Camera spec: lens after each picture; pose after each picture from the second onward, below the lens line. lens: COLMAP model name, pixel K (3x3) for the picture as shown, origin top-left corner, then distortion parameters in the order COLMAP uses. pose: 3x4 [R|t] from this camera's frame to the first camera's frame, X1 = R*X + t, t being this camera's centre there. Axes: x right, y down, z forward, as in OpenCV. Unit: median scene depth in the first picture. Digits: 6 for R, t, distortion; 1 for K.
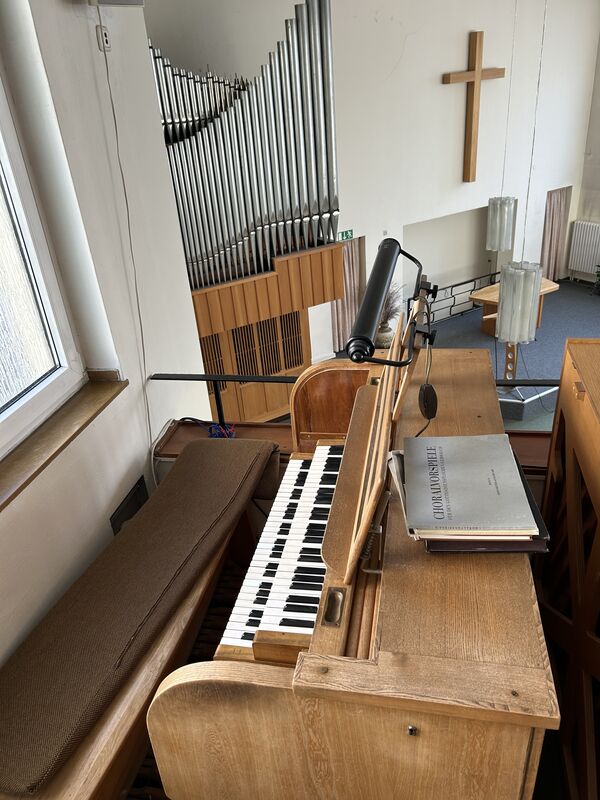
lens RADIAL K [[610.7, 0, 300.0], [0, 610.7, 400.0], [0, 0, 1]] dist [0.051333, -0.059776]
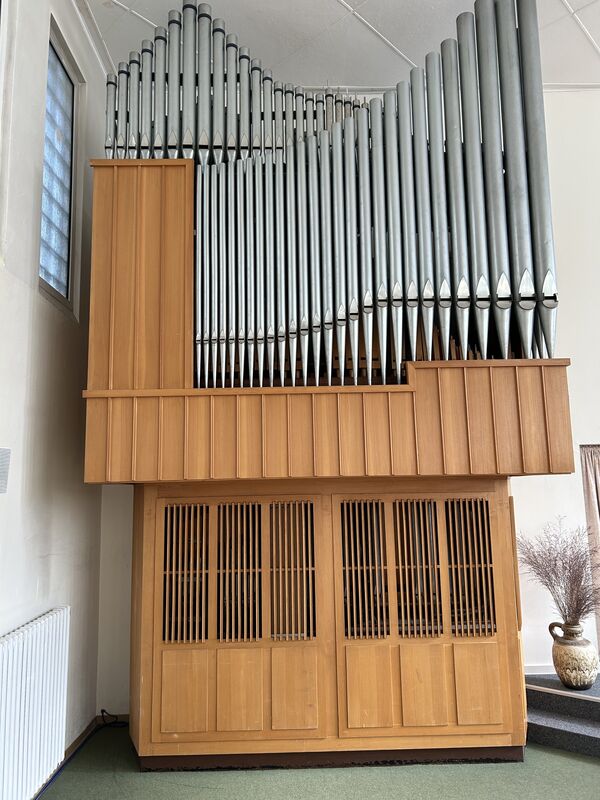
lens RADIAL K [[610.7, 0, 300.0], [0, 610.7, 400.0], [0, 0, 1]] dist [0.051333, -0.059776]
pose [[0.855187, -0.006928, -0.518273, 0.183464], [-0.284409, 0.829664, -0.480384, 0.093333], [0.433321, 0.558220, 0.707548, 0.729711]]
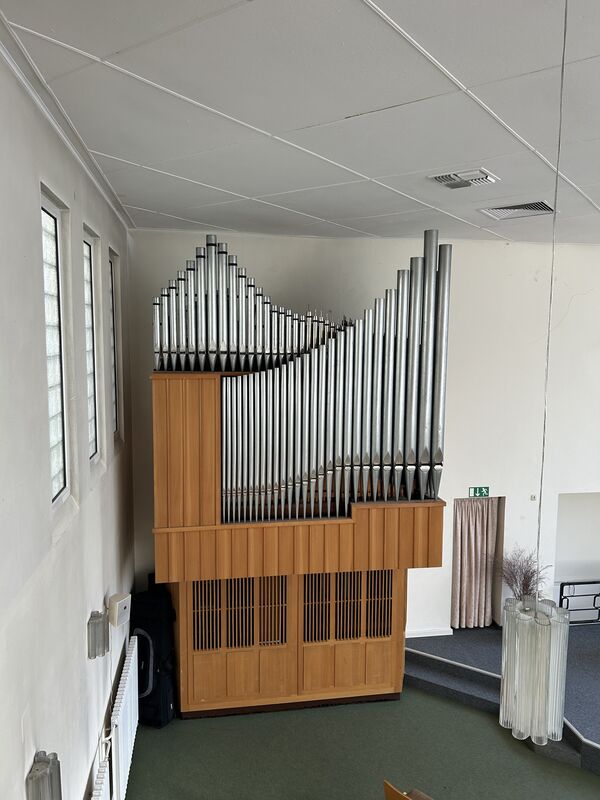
lens RADIAL K [[611.1, 0, 303.4], [0, 611.1, 396.7], [0, 0, 1]] dist [0.067051, -0.134789]
pose [[0.918747, 0.128582, -0.373323, 0.240908], [-0.251439, 0.919525, -0.302081, -0.109812], [0.304438, 0.371404, 0.877141, 0.190965]]
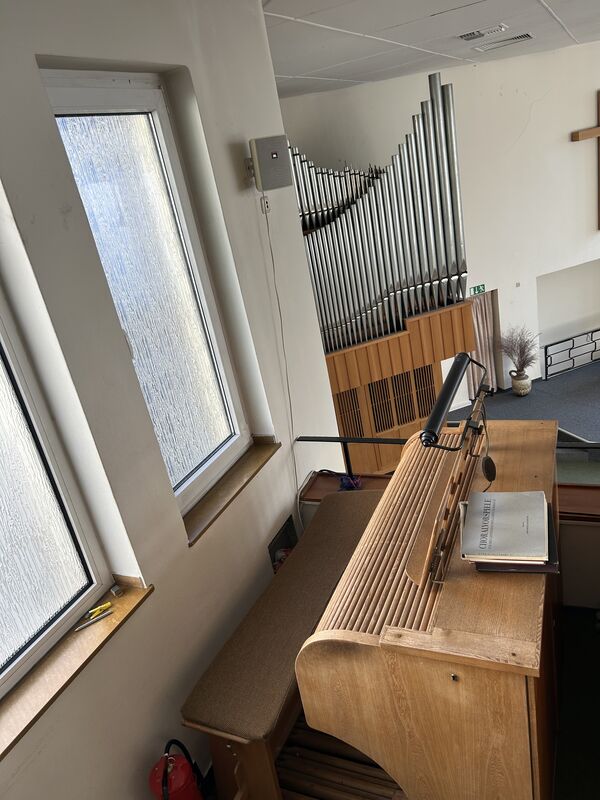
lens RADIAL K [[611.1, 0, 303.4], [0, 611.1, 396.7], [0, 0, 1]] dist [0.067051, -0.134789]
pose [[0.973964, -0.017323, -0.226039, 0.029915], [0.000611, 0.997273, -0.073798, -0.013671], [0.226701, 0.071739, 0.971319, -0.122337]]
